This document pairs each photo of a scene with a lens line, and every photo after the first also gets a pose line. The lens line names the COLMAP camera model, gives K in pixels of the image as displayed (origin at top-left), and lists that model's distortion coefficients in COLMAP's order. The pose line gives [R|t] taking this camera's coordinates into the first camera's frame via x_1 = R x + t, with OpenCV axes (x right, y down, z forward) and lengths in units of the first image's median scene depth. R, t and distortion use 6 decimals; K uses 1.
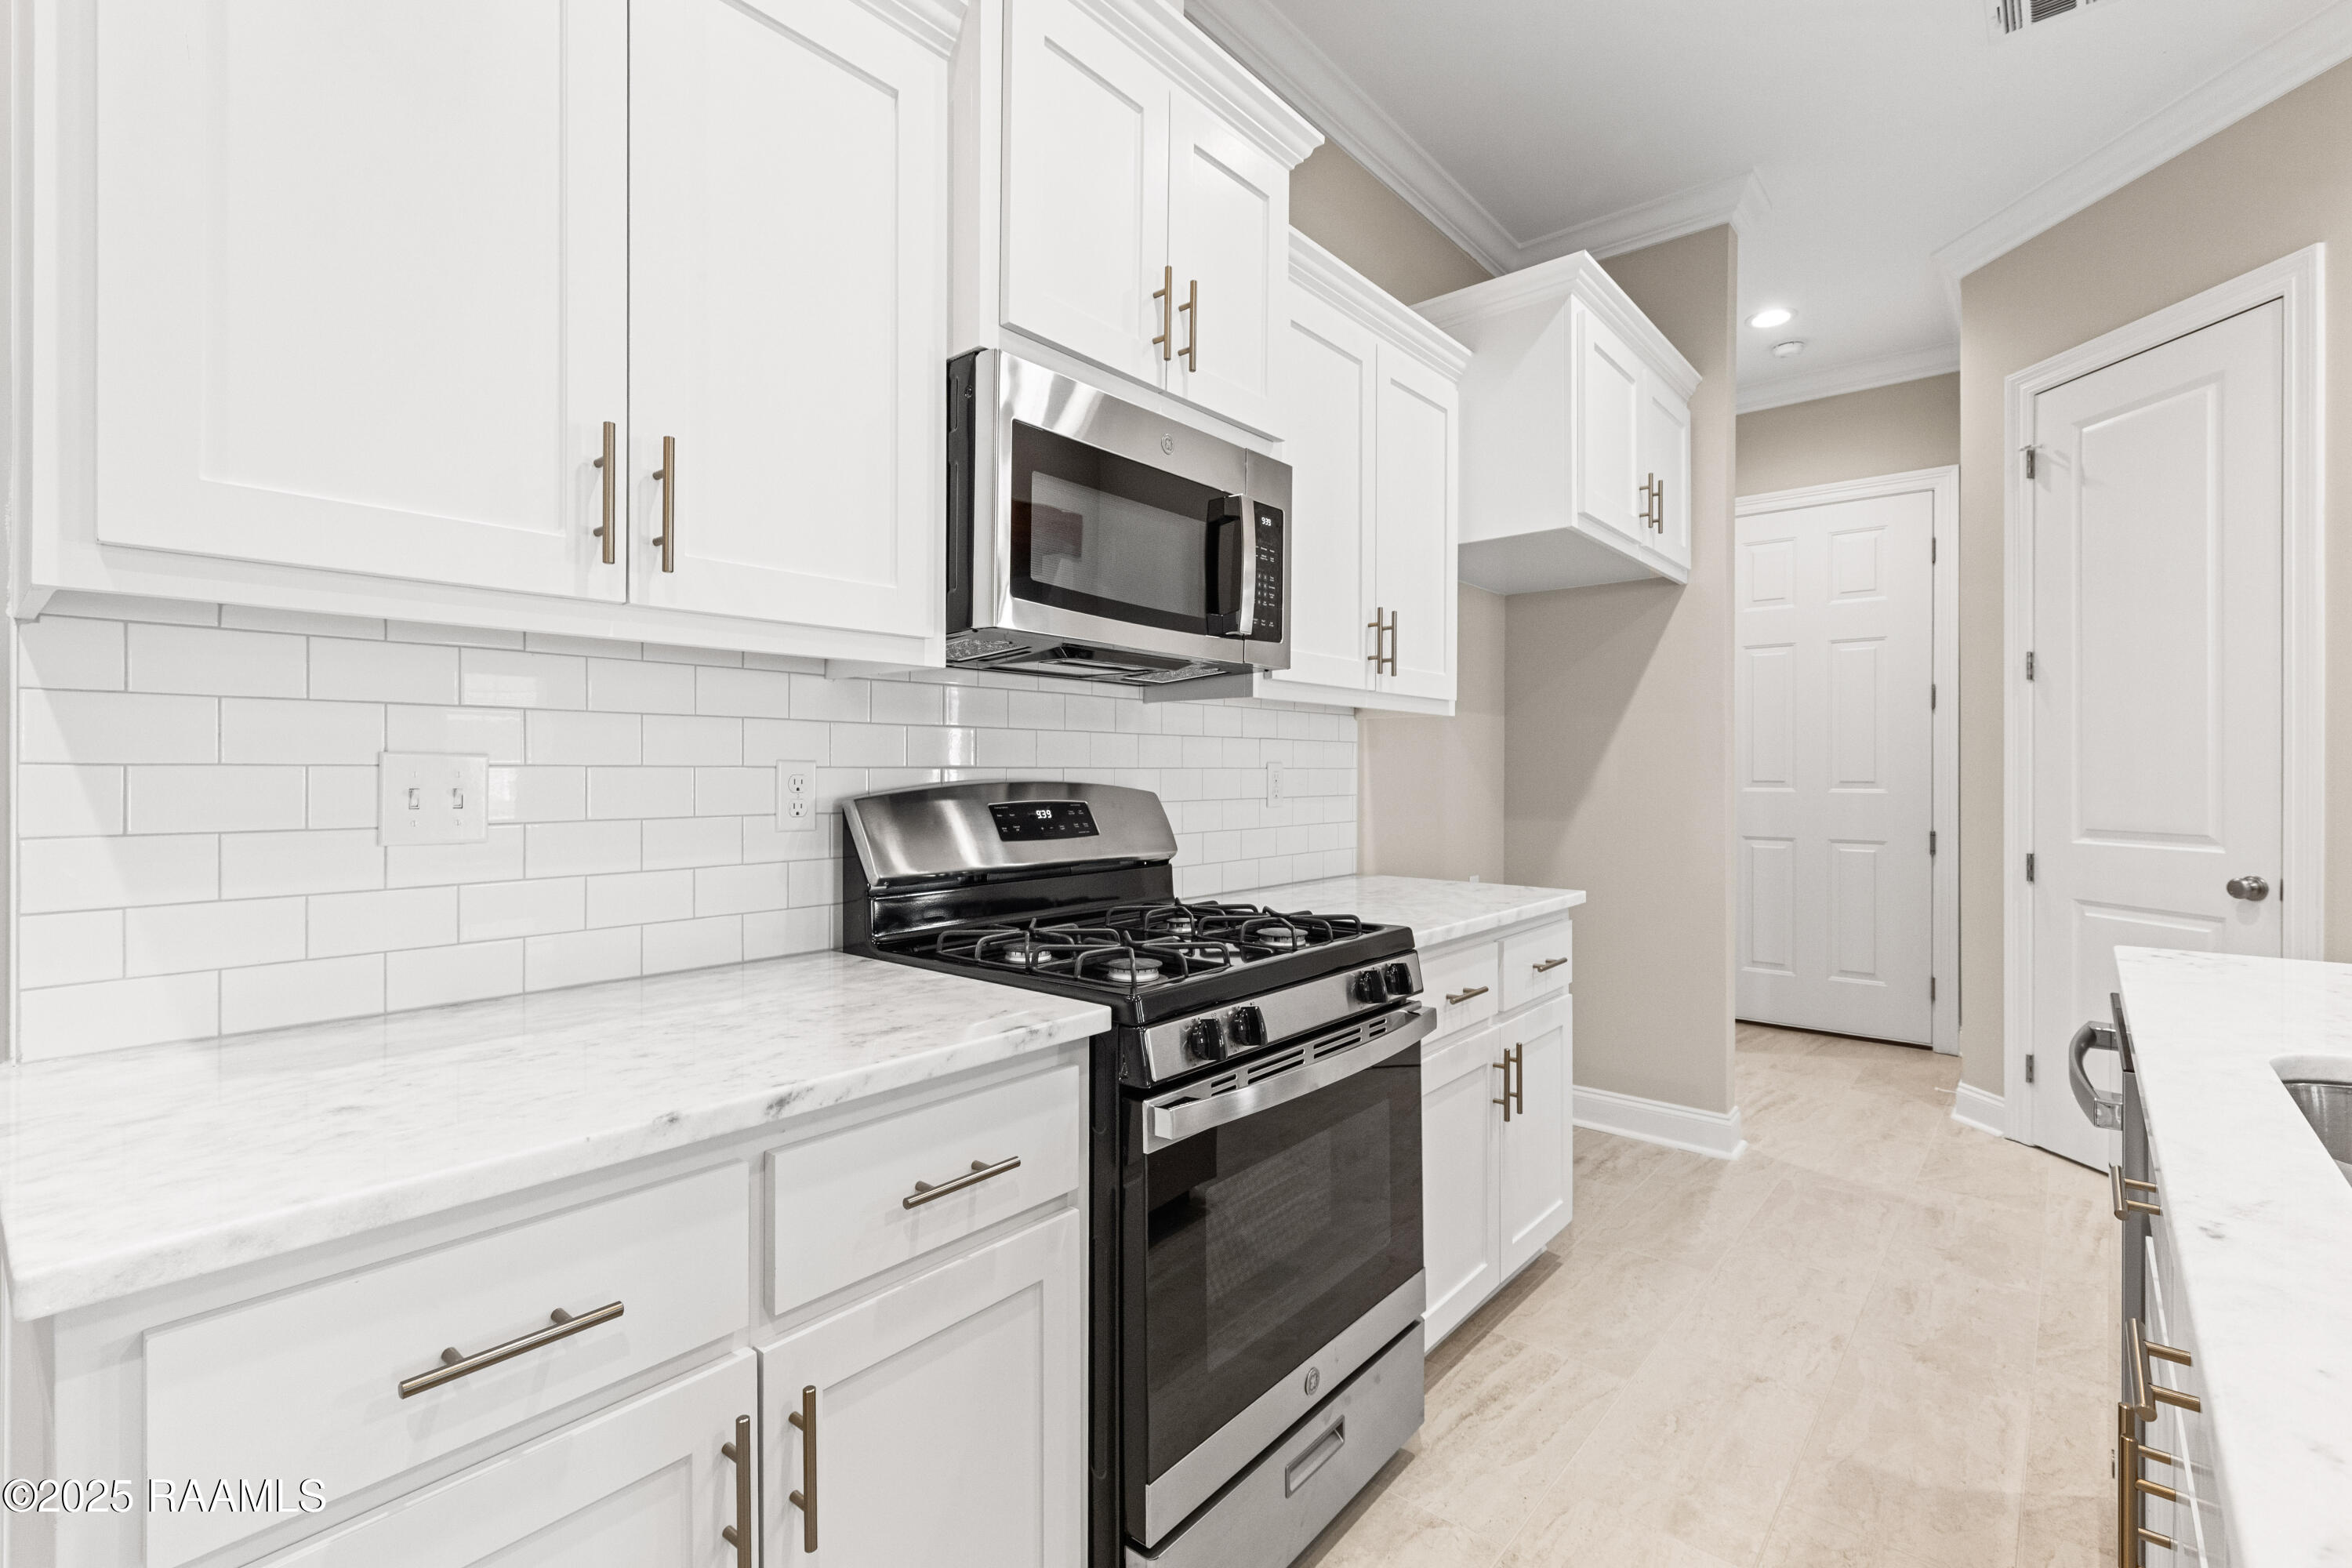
lens RADIAL K [[1052.3, 0, 1162.8], [0, 1052.3, 769.5], [0, 0, 1]] dist [-0.000460, -0.000378]
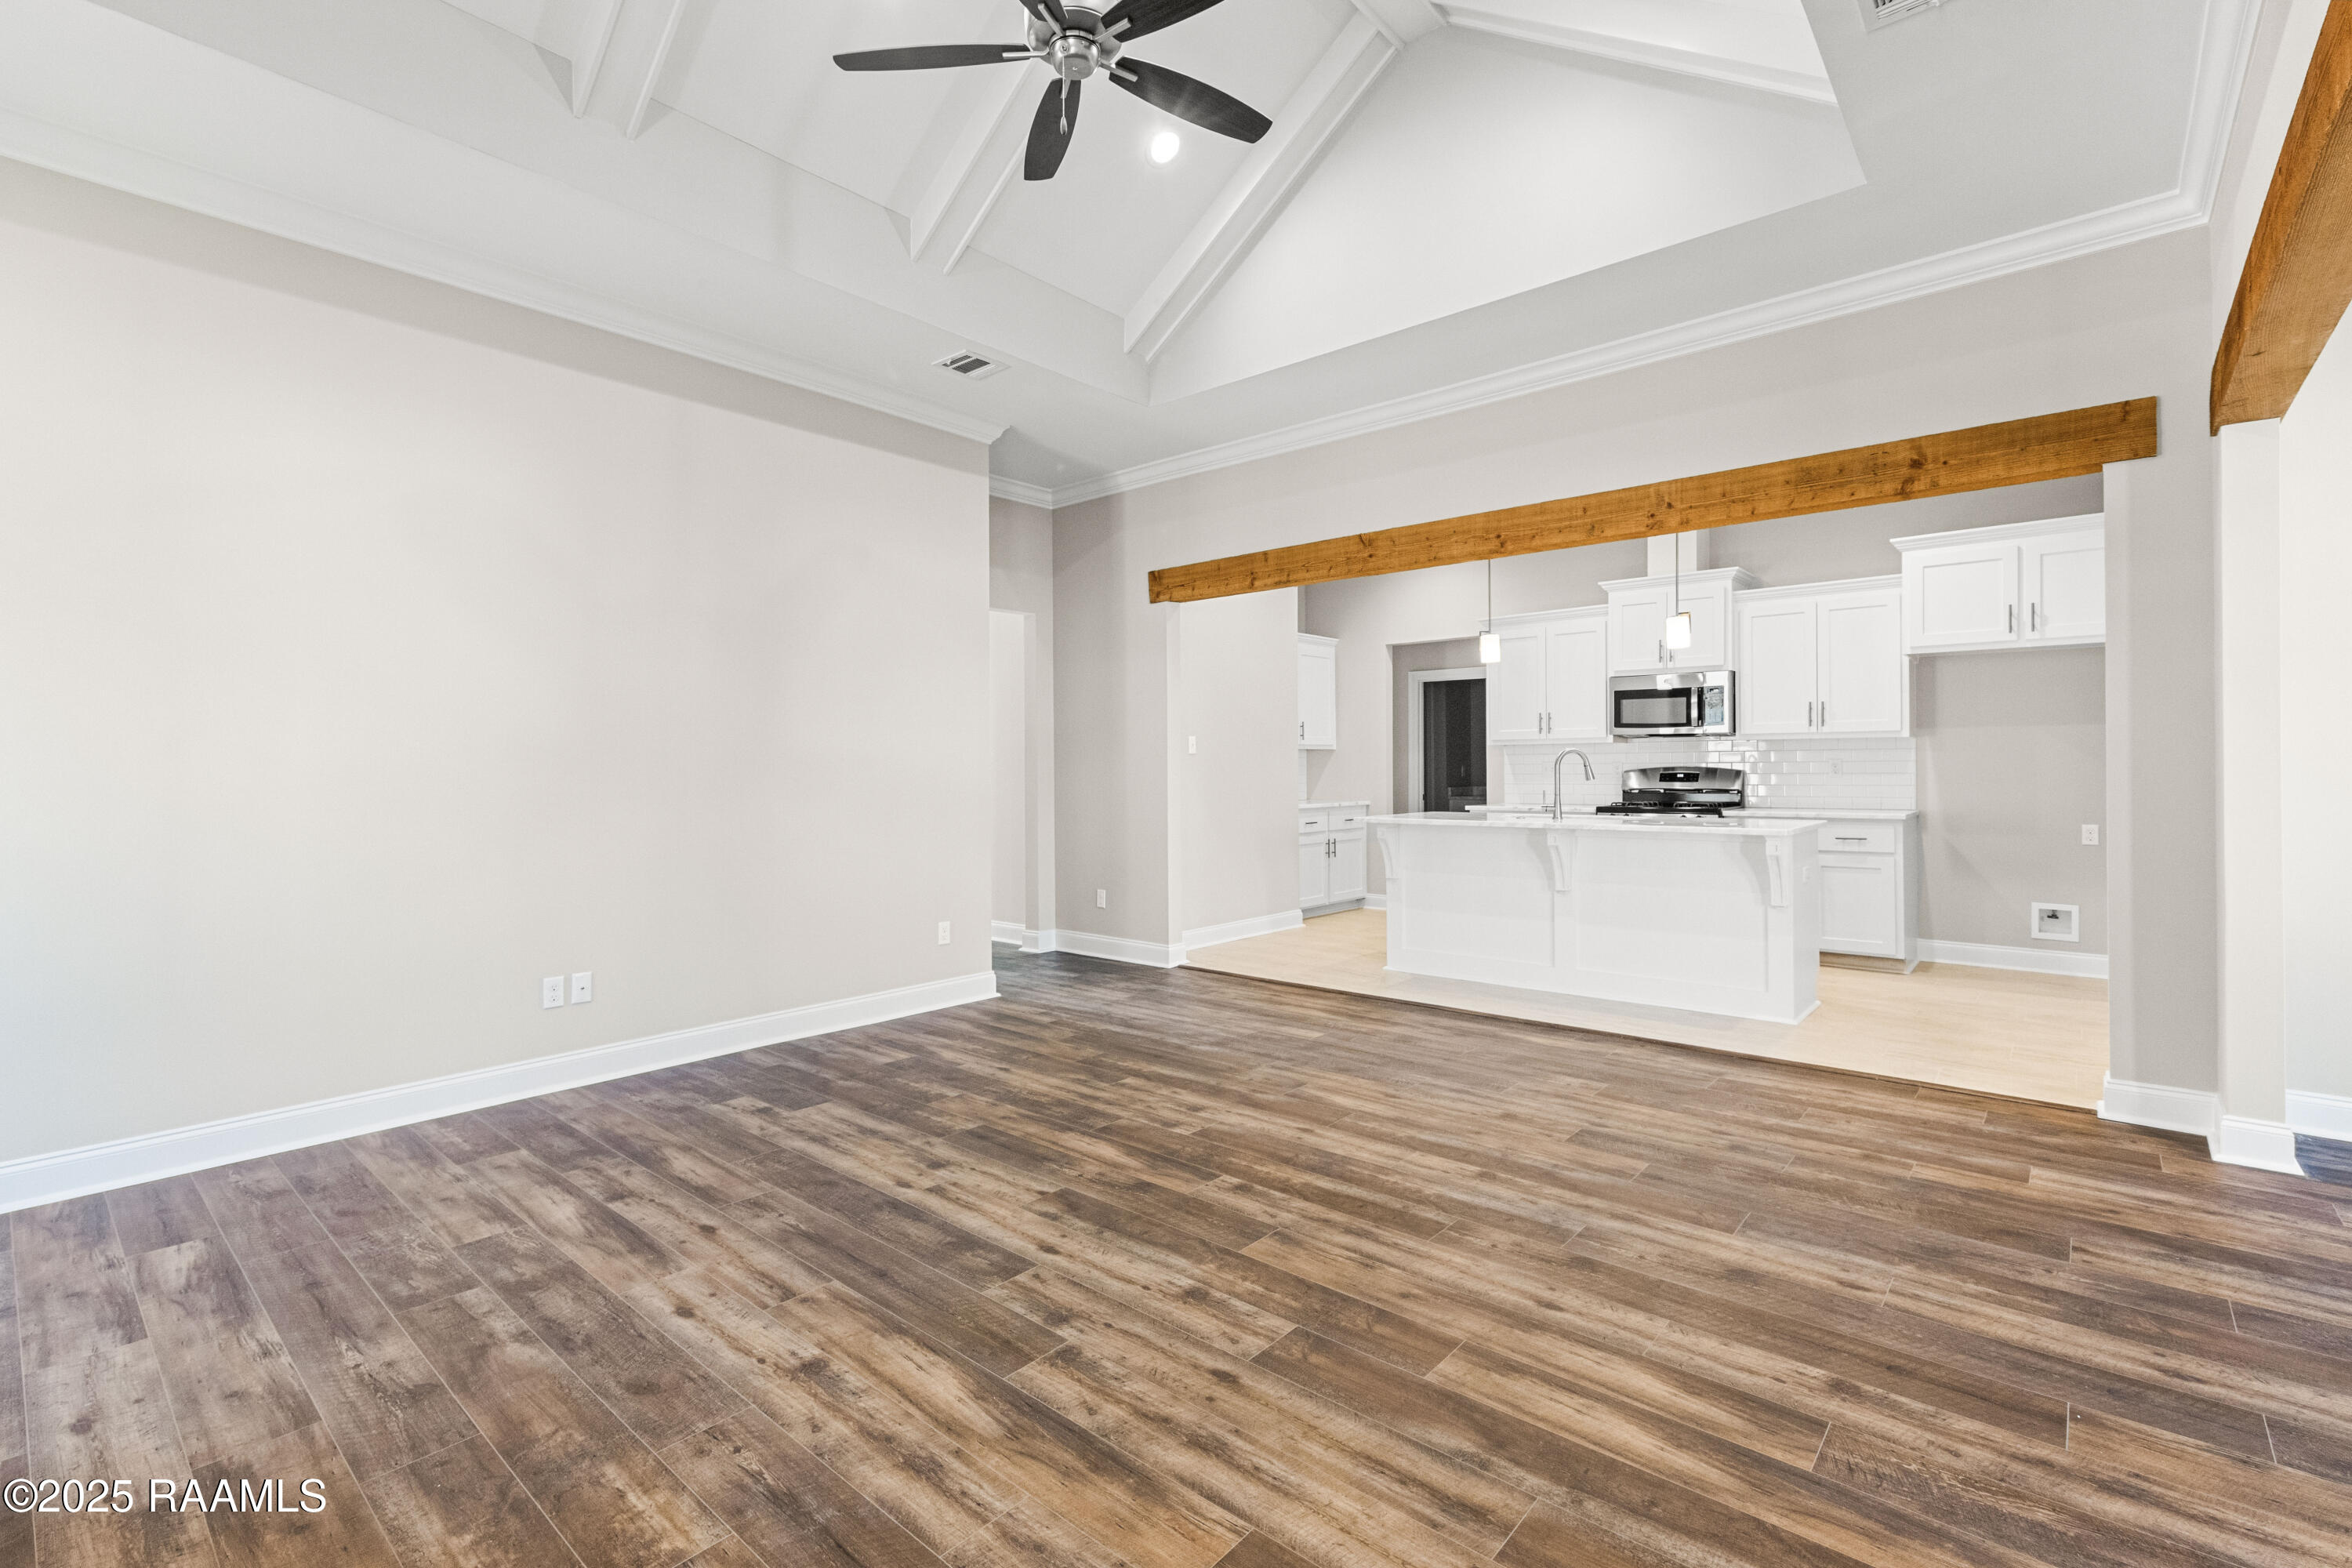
lens RADIAL K [[1052.3, 0, 1162.8], [0, 1052.3, 769.5], [0, 0, 1]] dist [-0.000460, -0.000378]
pose [[-0.008472, -0.002354, -0.999961, 2.021083], [0.008344, 0.999962, -0.002425, 0.008518], [0.999929, -0.008364, -0.008452, -0.441230]]
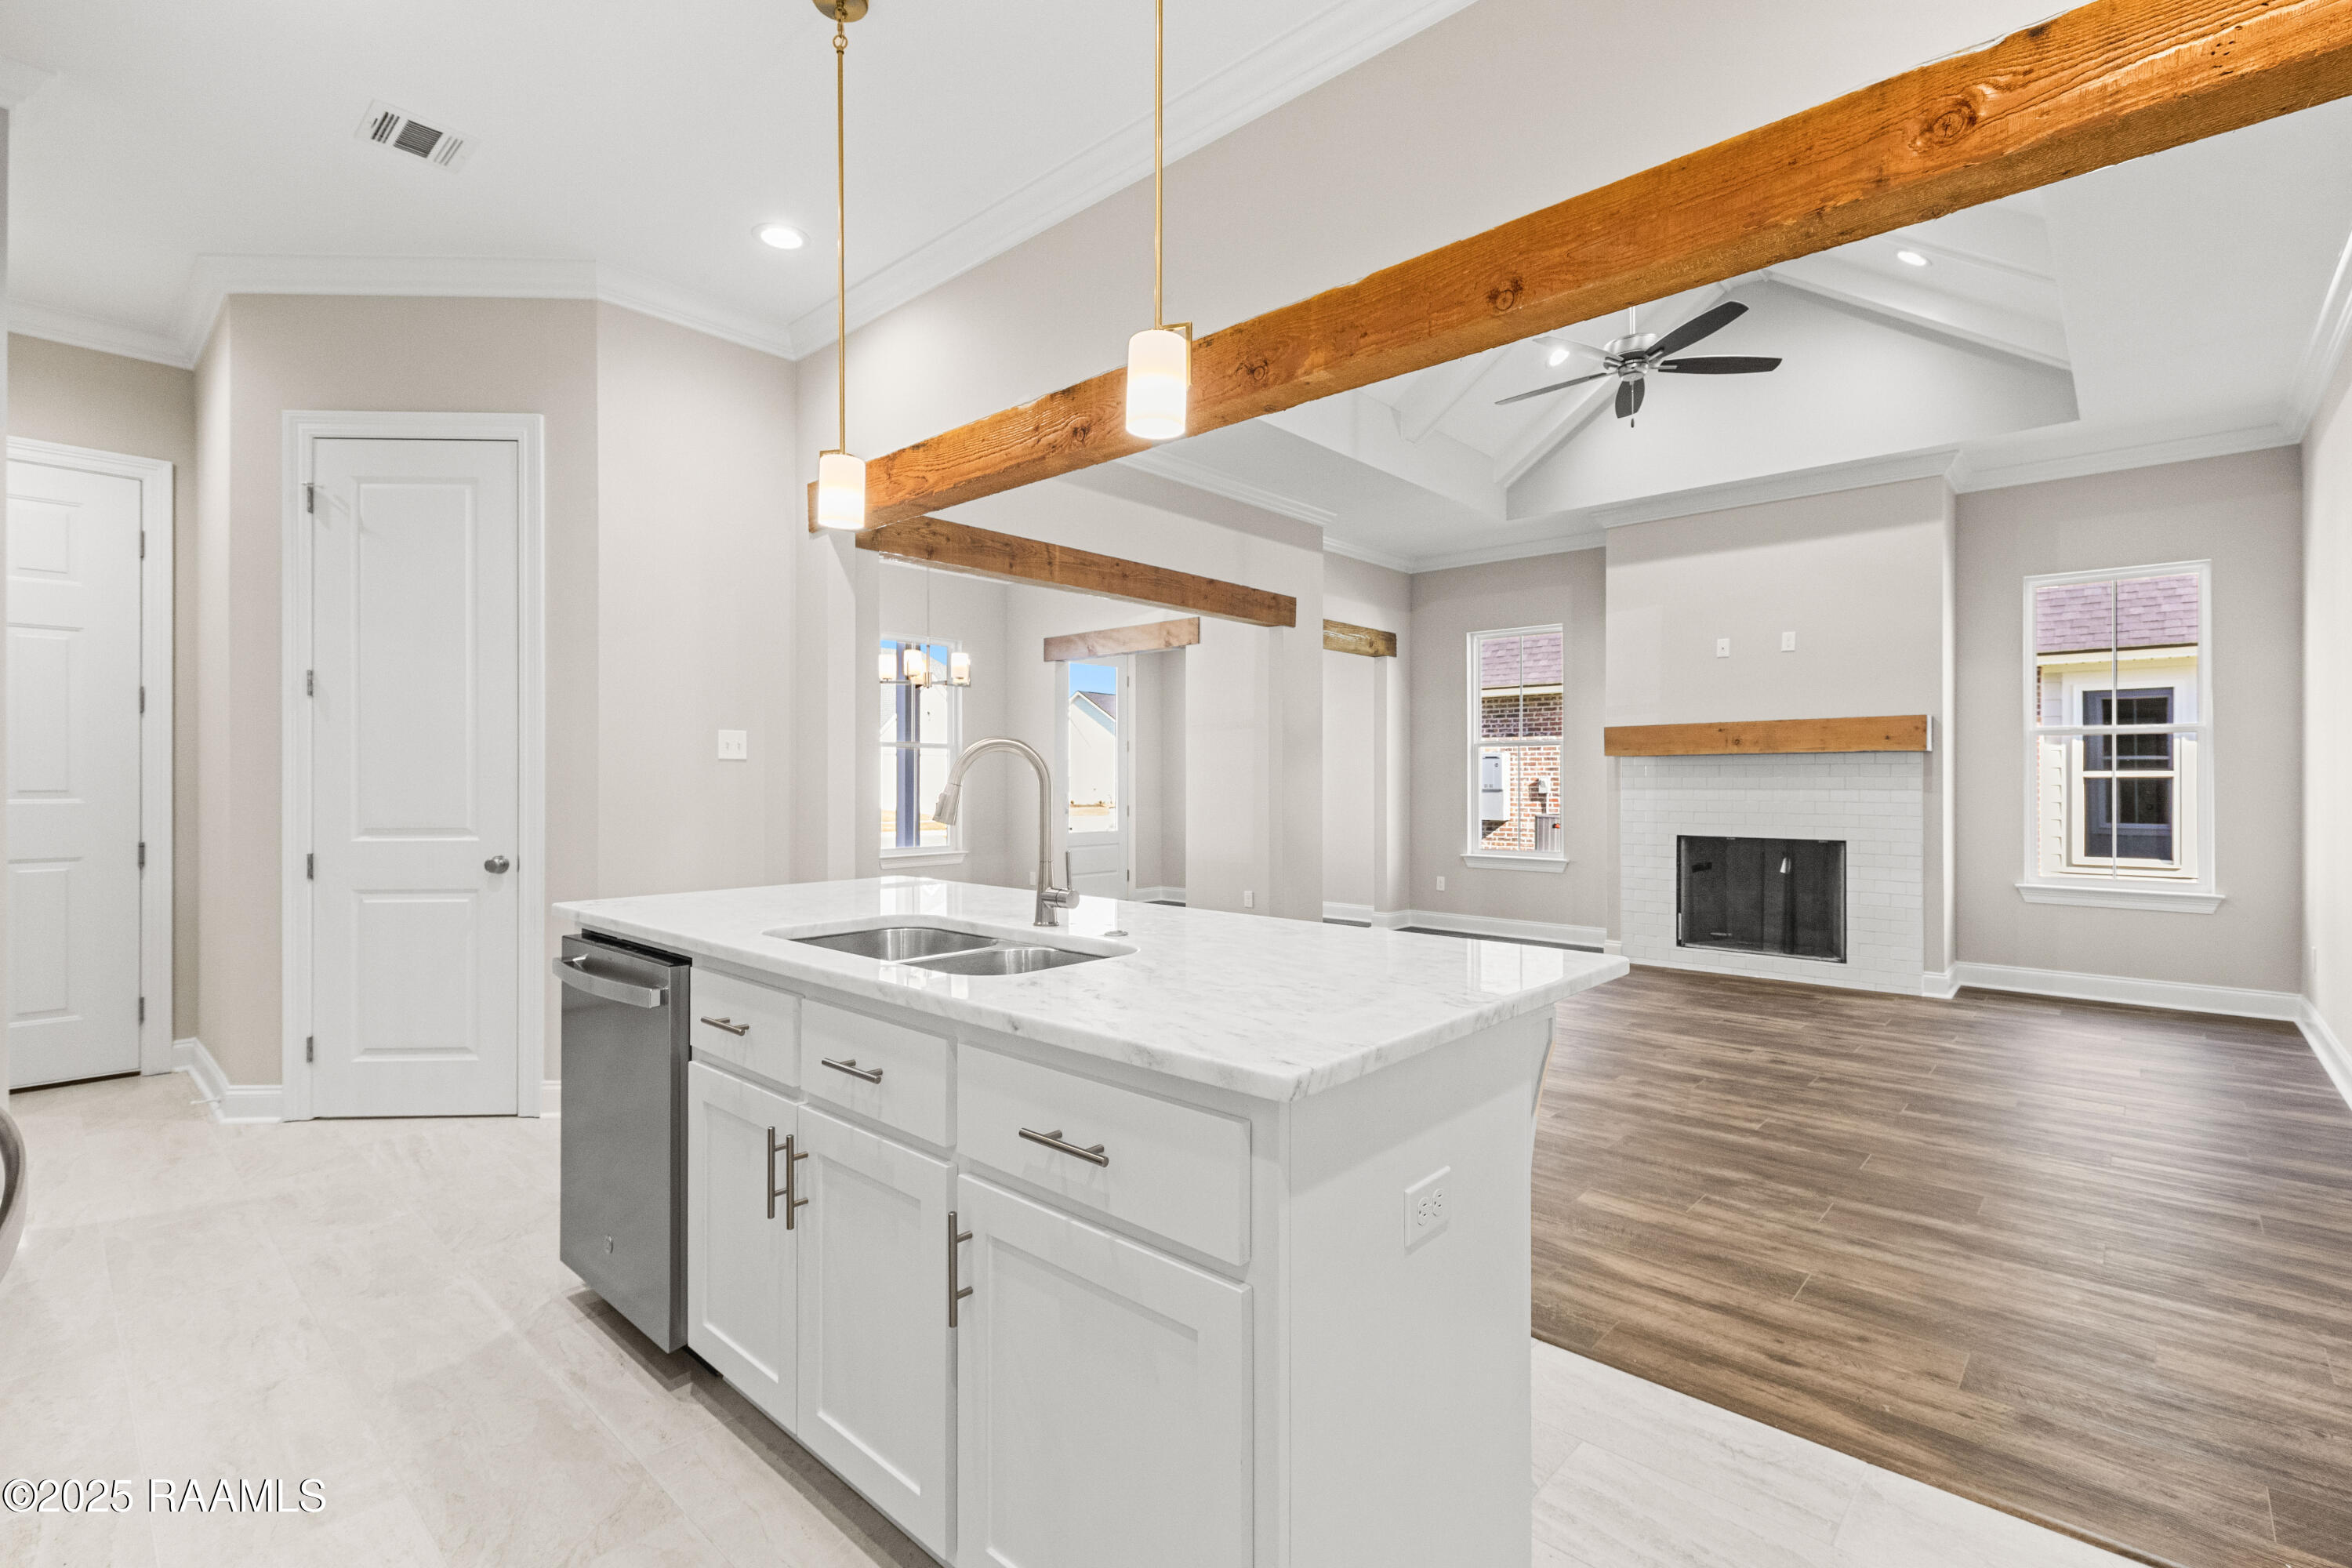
lens RADIAL K [[1052.3, 0, 1162.8], [0, 1052.3, 769.5], [0, 0, 1]] dist [-0.000460, -0.000378]
pose [[0.035073, 0.008025, 0.999353, -0.251785], [-0.001849, 0.999967, -0.007965, -0.001103], [-0.999383, -0.001568, 0.035087, 0.072564]]
